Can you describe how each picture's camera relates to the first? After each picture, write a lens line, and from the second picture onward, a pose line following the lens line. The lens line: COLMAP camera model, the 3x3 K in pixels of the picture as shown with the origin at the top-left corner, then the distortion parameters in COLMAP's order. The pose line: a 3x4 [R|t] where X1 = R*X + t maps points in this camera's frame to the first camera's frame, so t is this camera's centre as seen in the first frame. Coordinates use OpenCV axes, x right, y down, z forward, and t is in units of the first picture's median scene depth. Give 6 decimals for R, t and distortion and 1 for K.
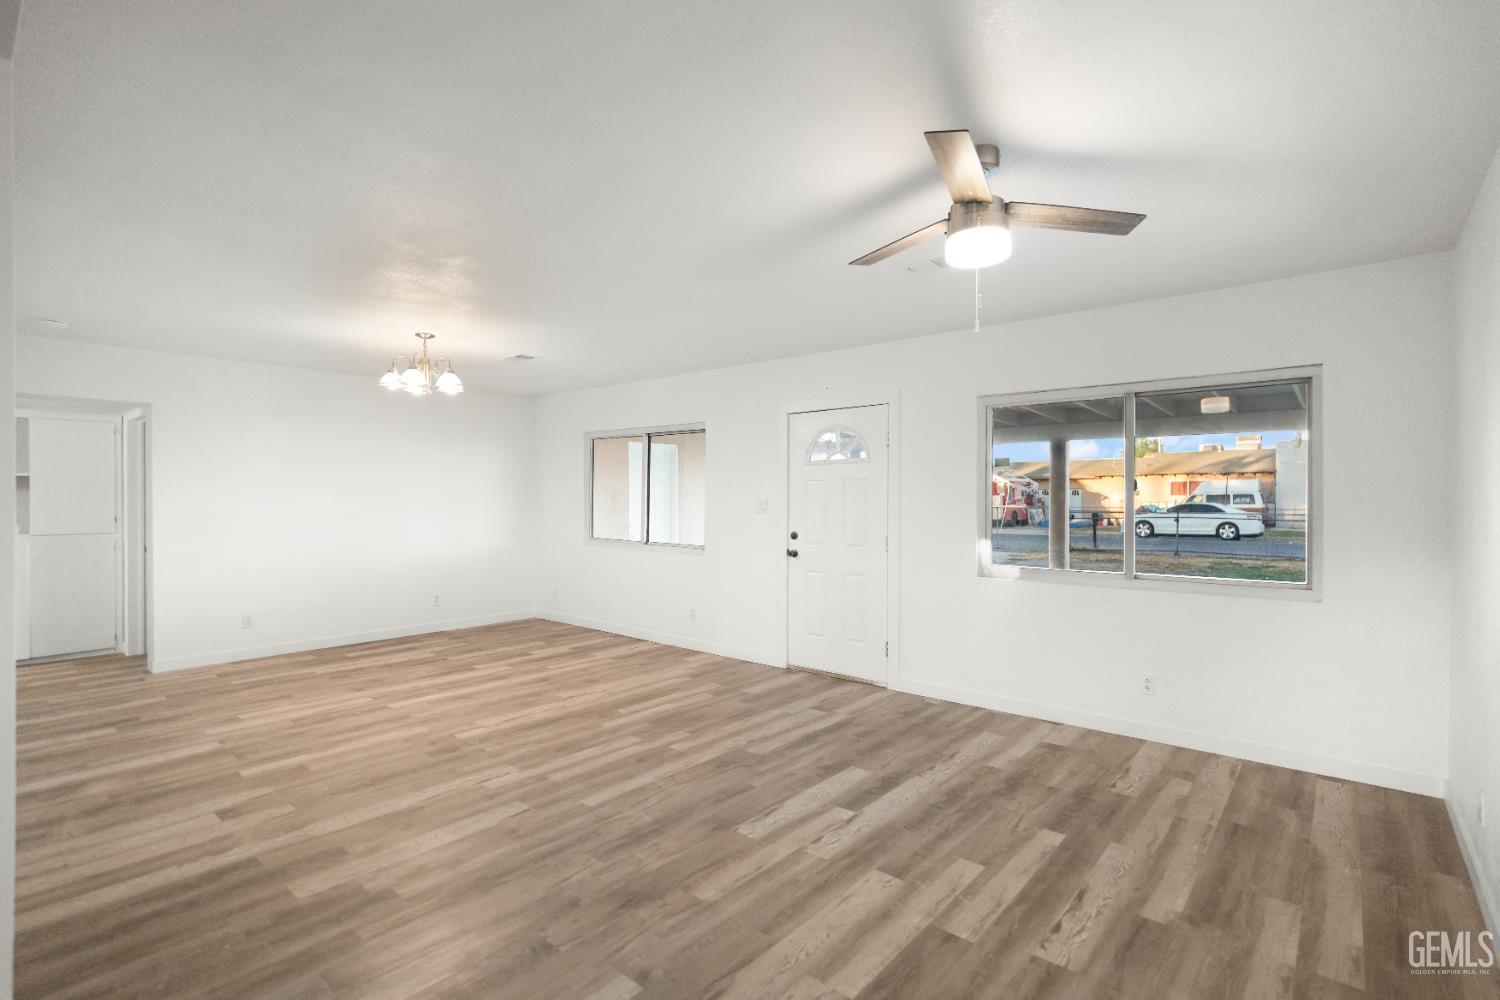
lens RADIAL K [[715.8, 0, 751.0], [0, 715.8, 504.7], [0, 0, 1]] dist [-0.017043, 0.009266]
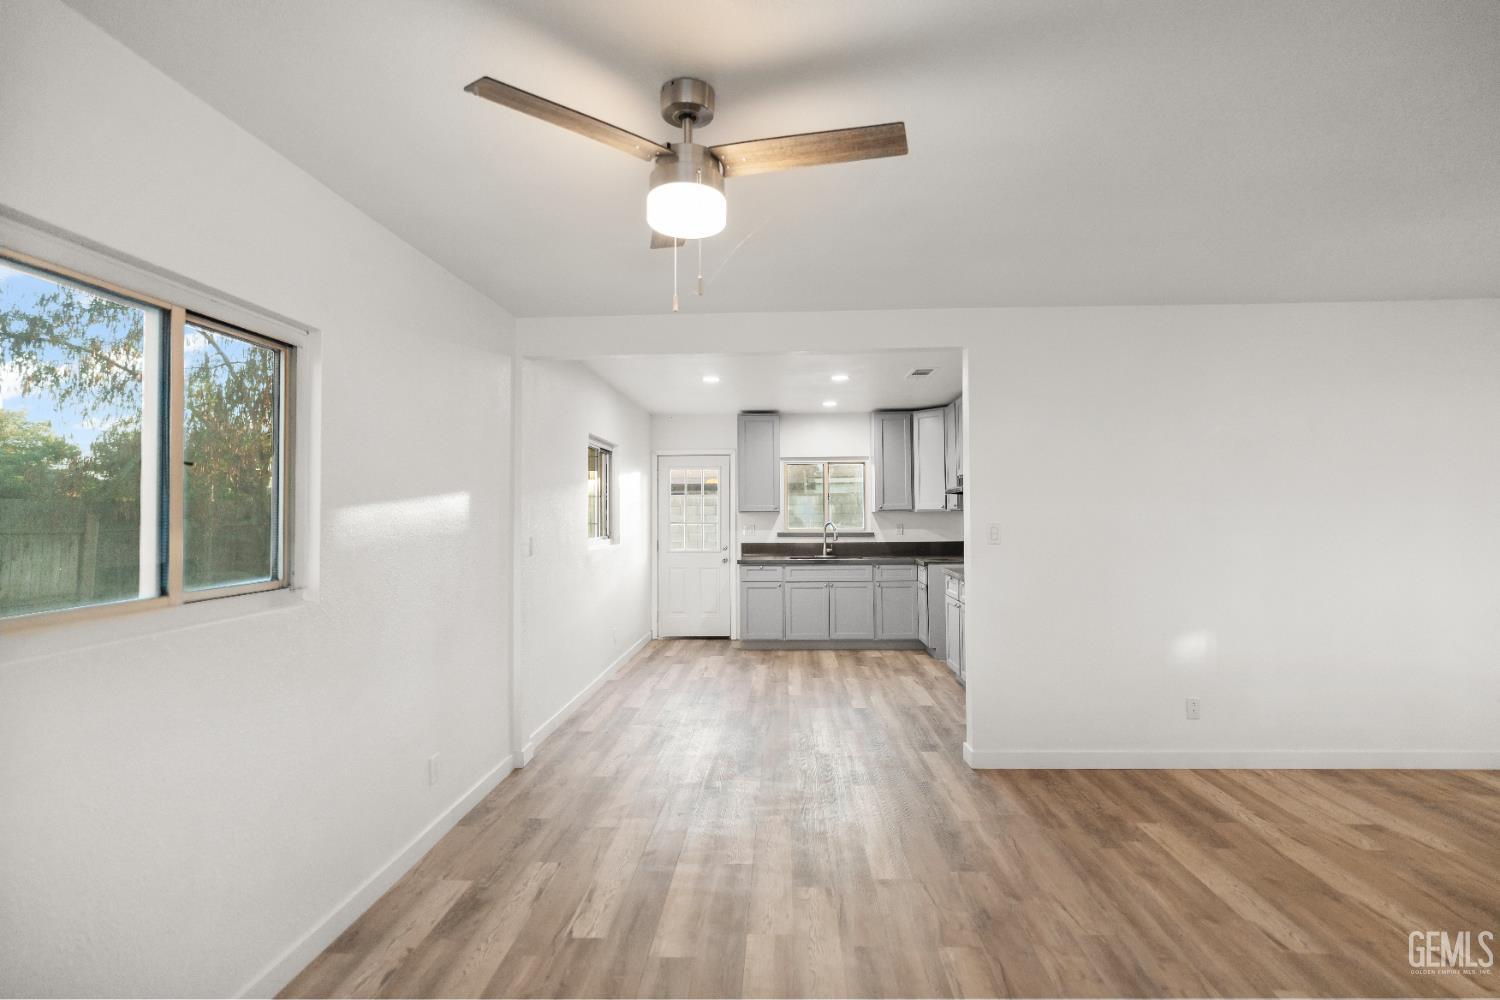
lens RADIAL K [[701.7, 0, 760.0], [0, 701.7, 503.2], [0, 0, 1]] dist [-0.008237, 0.001762]
pose [[-0.786857, -0.001715, -0.617133, 0.395274], [0.005626, 0.999935, -0.009952, -0.014021], [0.617110, -0.011303, -0.786796, 0.896271]]
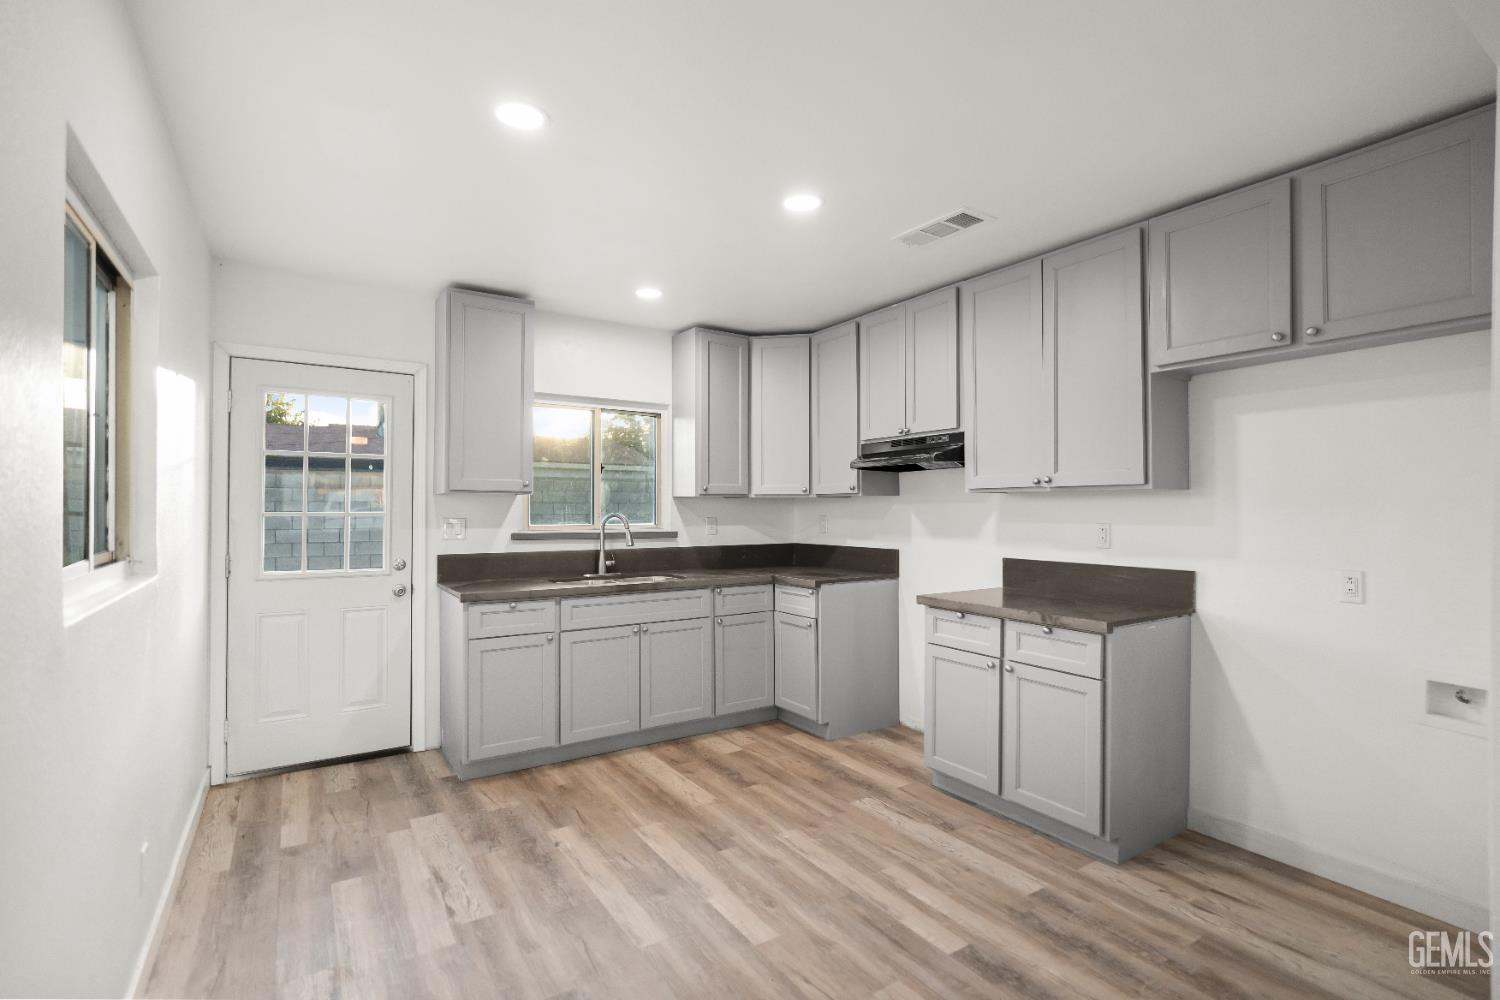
lens RADIAL K [[701.7, 0, 760.0], [0, 701.7, 503.2], [0, 0, 1]] dist [-0.008237, 0.001762]
pose [[-0.276416, -0.005692, -0.961021, 0.055090], [-0.009664, 0.999948, -0.003143, 0.004198], [0.960989, 0.008419, -0.276457, 0.065752]]
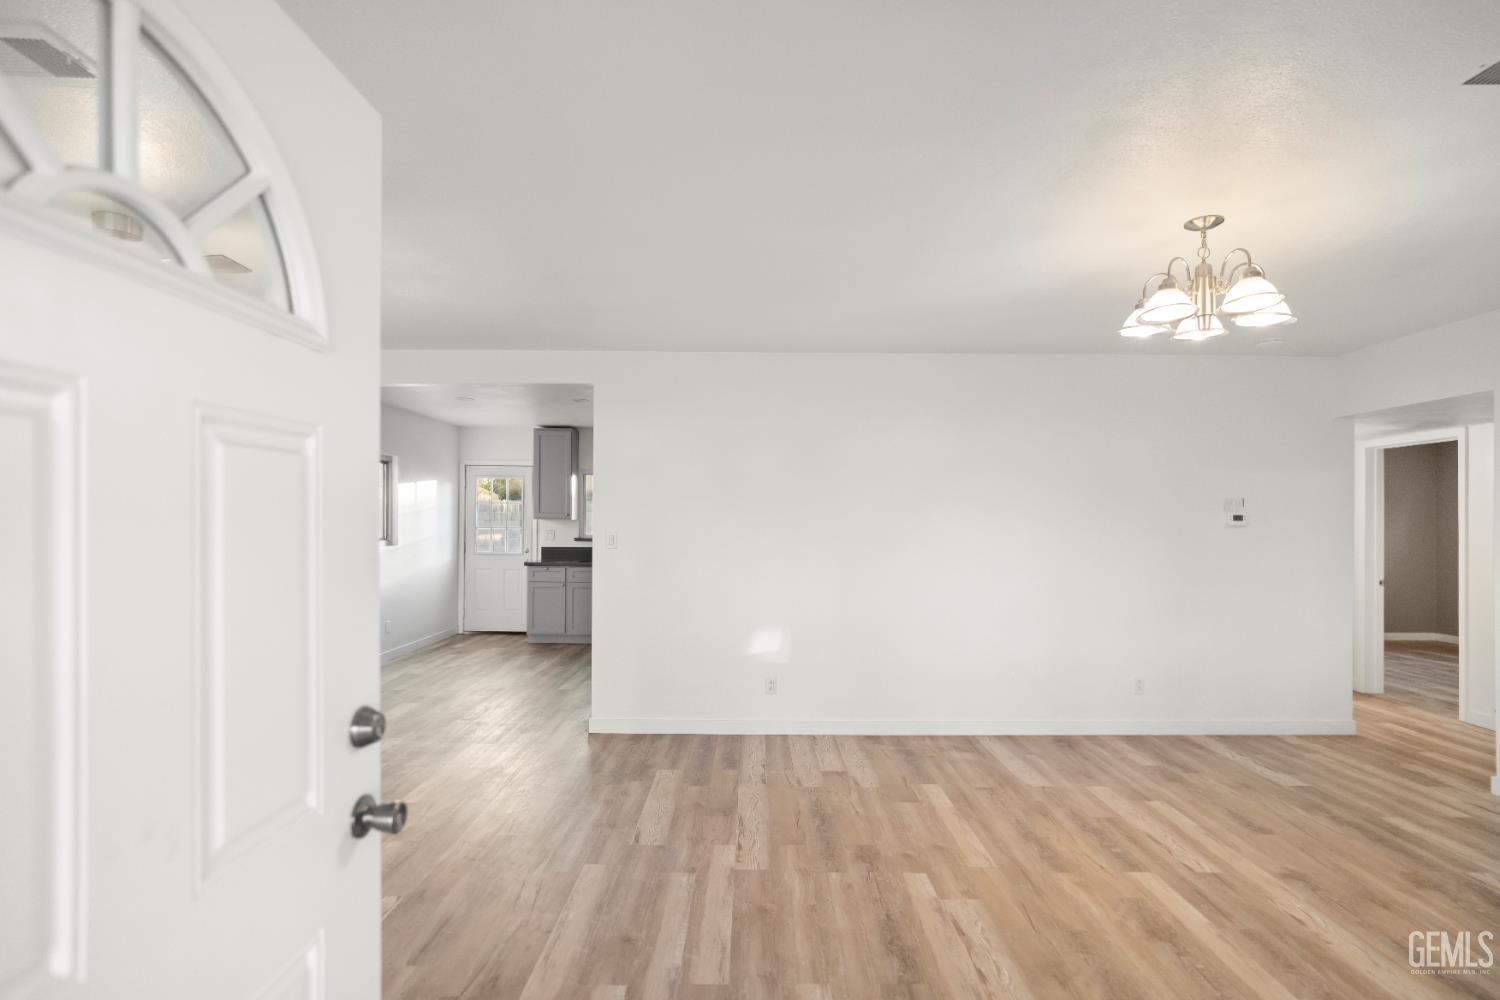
lens RADIAL K [[711.7, 0, 750.0], [0, 711.7, 500.0], [0, 0, 1]] dist [-0.008428, 0.011900]
pose [[-0.762899, -0.020517, -0.646192, 0.157726], [-0.007884, 0.999717, -0.022434, -0.020446], [0.646469, -0.012020, -0.762845, 1.353439]]
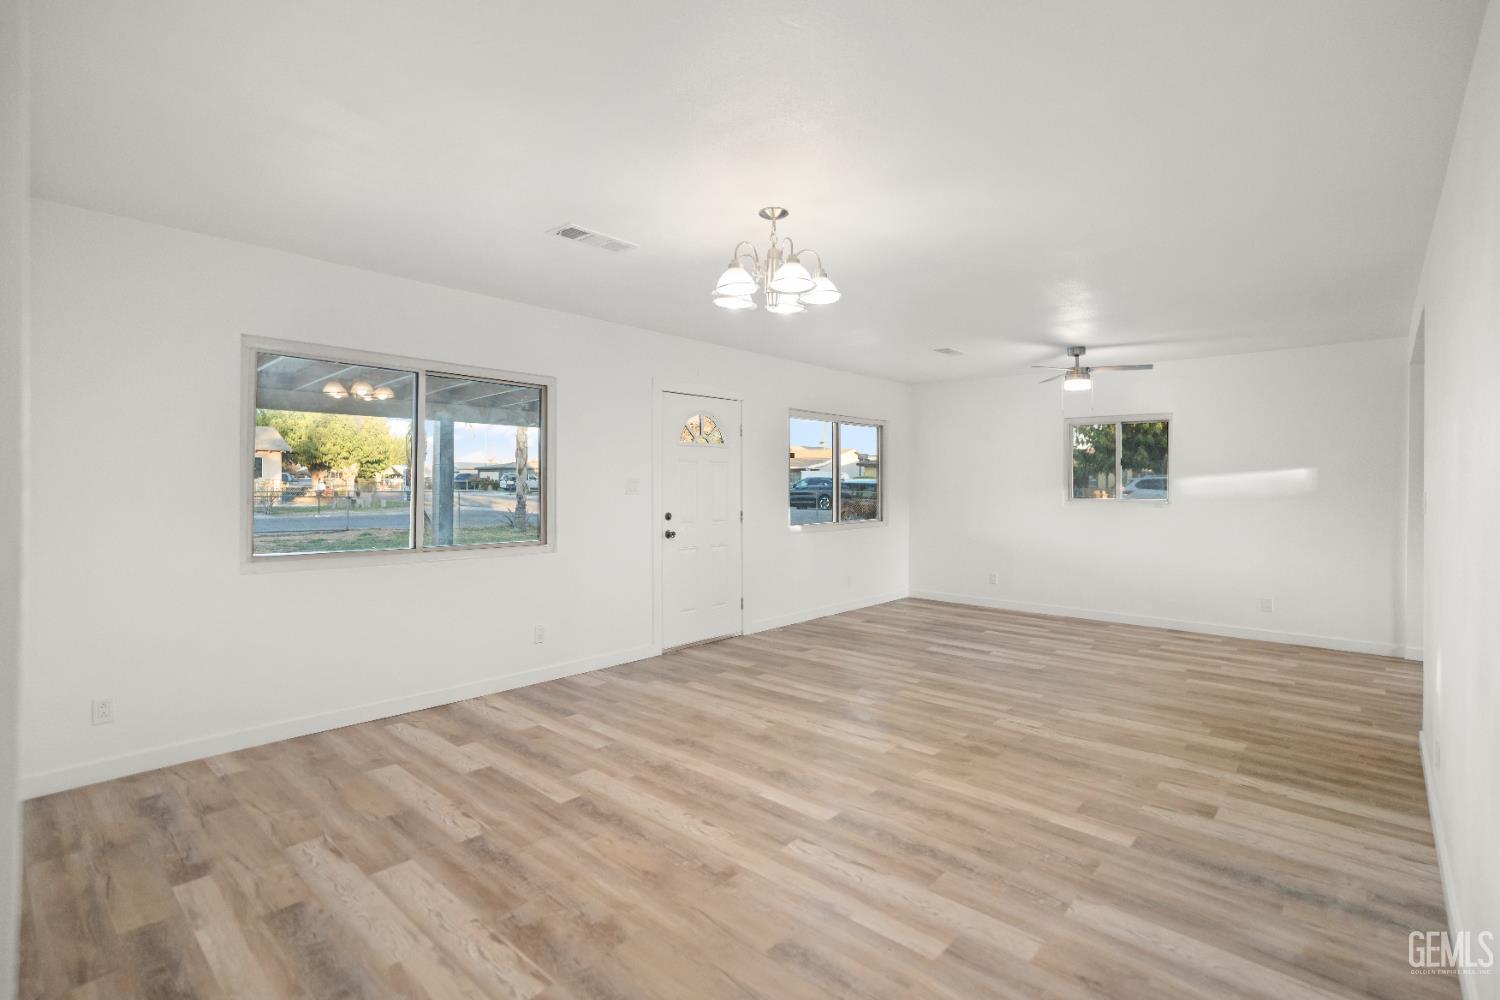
lens RADIAL K [[697.5, 0, 784.7], [0, 697.5, 502.2], [0, 0, 1]] dist [-0.004474, -0.000101]
pose [[-0.011186, -0.027564, 0.999557, -1.187119], [-0.001318, 0.999620, 0.027551, -0.003508], [-0.999937, -0.001010, -0.011218, 1.132683]]
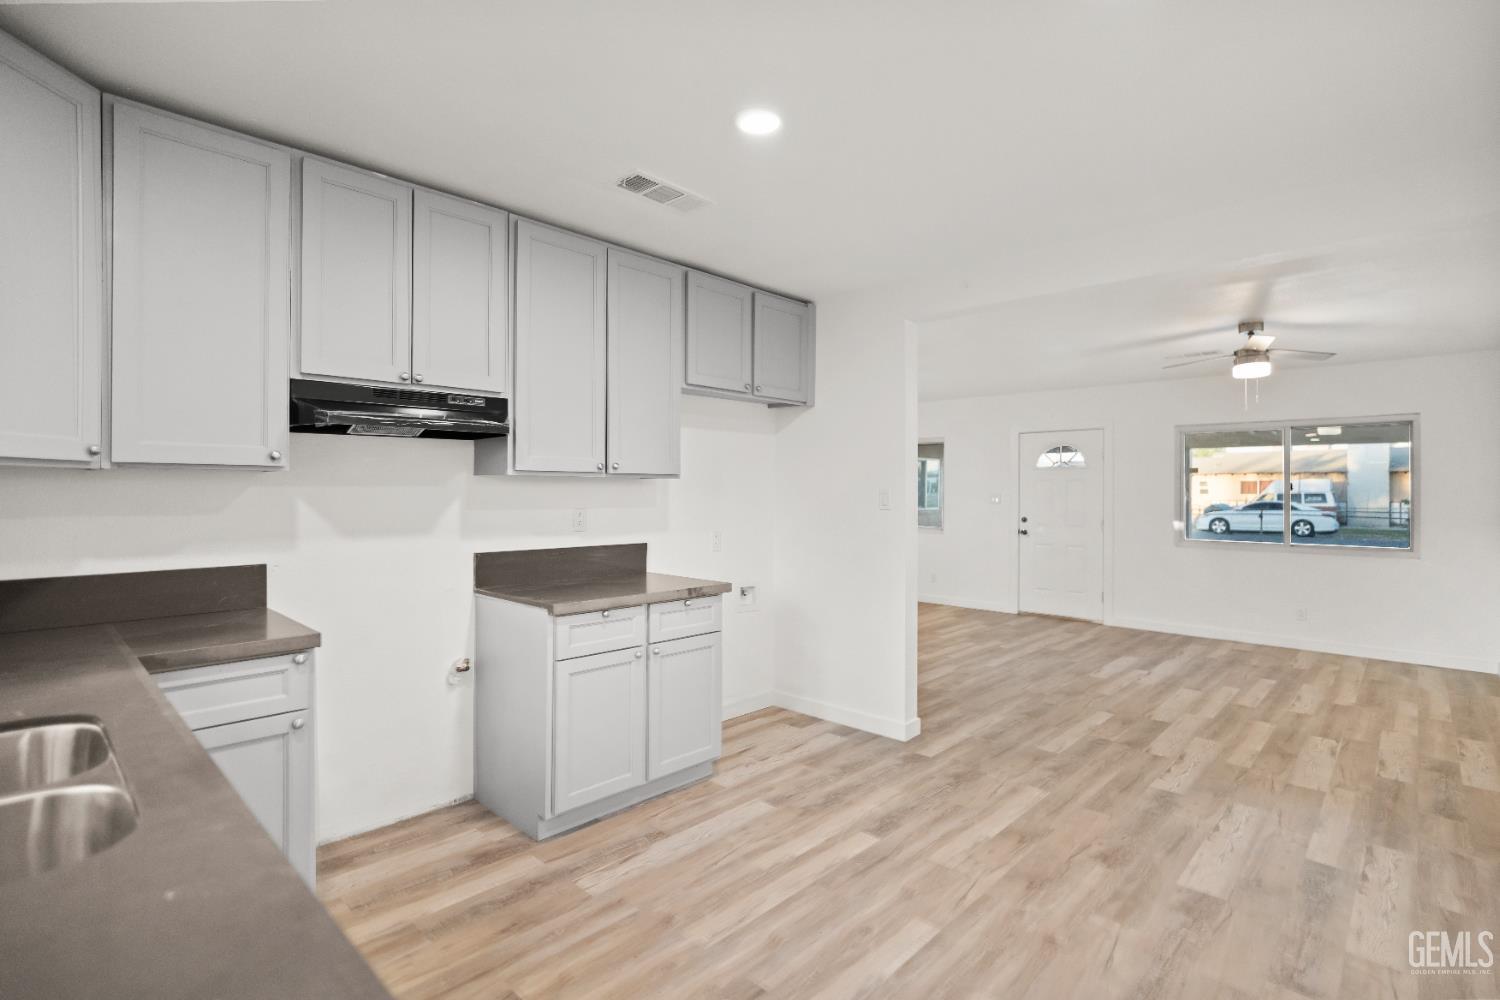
lens RADIAL K [[708.4, 0, 754.4], [0, 708.4, 496.1], [0, 0, 1]] dist [-0.011027, 0.001185]
pose [[0.998307, 0.006364, -0.057819, -0.540784], [-0.006738, 0.999958, -0.006275, 0.009764], [0.057777, 0.006654, 0.998307, -0.599485]]
